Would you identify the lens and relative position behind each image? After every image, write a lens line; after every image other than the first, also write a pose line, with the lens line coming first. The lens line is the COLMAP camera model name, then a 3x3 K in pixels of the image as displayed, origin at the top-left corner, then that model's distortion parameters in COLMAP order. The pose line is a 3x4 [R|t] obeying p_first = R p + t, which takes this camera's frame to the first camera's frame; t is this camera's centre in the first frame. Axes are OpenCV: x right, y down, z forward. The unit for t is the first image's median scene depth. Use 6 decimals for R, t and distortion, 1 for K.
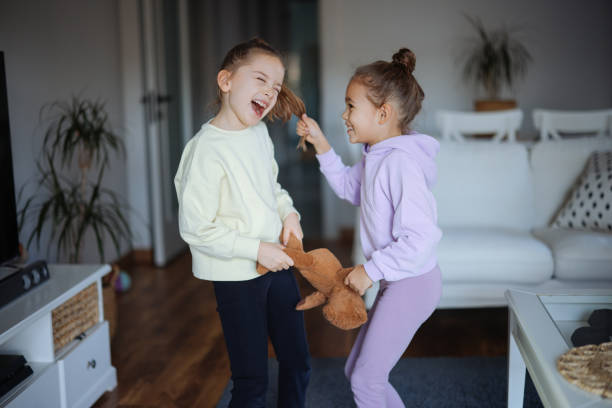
lens RADIAL K [[908.9, 0, 318.5], [0, 908.9, 203.3], [0, 0, 1]] dist [-0.029414, 0.000000]
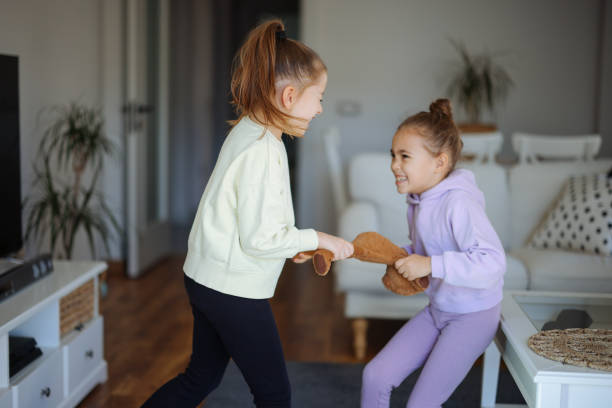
lens RADIAL K [[992.4, 0, 302.2], [0, 992.4, 205.4], [0, 0, 1]] dist [-0.028925, 0.000000]
pose [[0.998935, 0.038645, 0.025222, -0.031073], [-0.037897, 0.998846, -0.029505, 0.023731], [-0.026334, 0.028517, 0.999246, -0.129307]]
